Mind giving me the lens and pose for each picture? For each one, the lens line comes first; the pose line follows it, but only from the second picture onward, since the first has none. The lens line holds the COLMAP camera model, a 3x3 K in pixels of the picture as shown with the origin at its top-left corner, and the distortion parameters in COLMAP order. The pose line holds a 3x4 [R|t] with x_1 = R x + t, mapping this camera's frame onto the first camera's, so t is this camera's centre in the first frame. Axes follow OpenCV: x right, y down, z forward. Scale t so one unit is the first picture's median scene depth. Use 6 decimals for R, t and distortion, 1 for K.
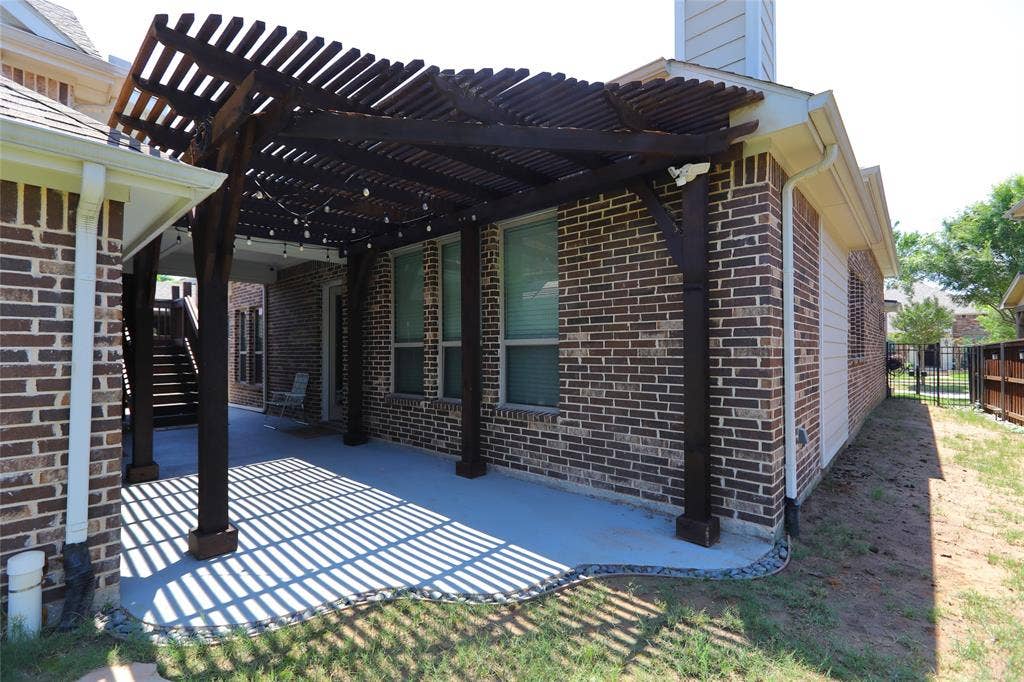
lens RADIAL K [[454.8, 0, 513.7], [0, 454.8, 343.3], [0, 0, 1]] dist [-0.000993, -0.000040]
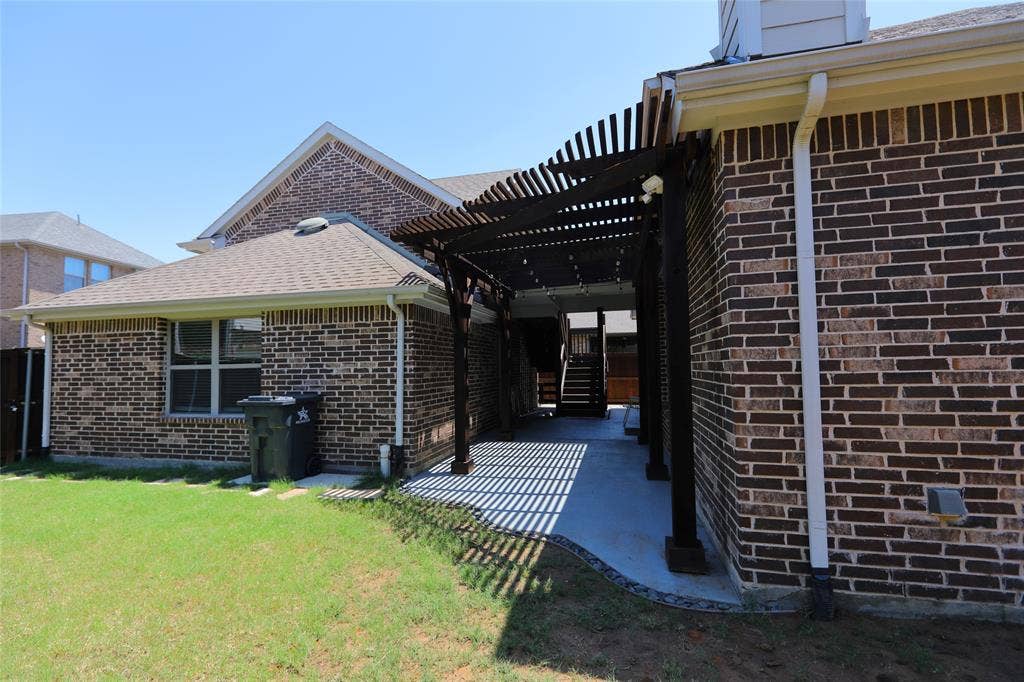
lens RADIAL K [[461.6, 0, 507.6], [0, 461.6, 347.0], [0, 0, 1]] dist [-0.001091, -0.000084]
pose [[0.473665, -0.046649, -0.879469, 1.475557], [0.024933, 0.998906, -0.039556, 0.016446], [0.880352, -0.003192, 0.474310, 0.320047]]
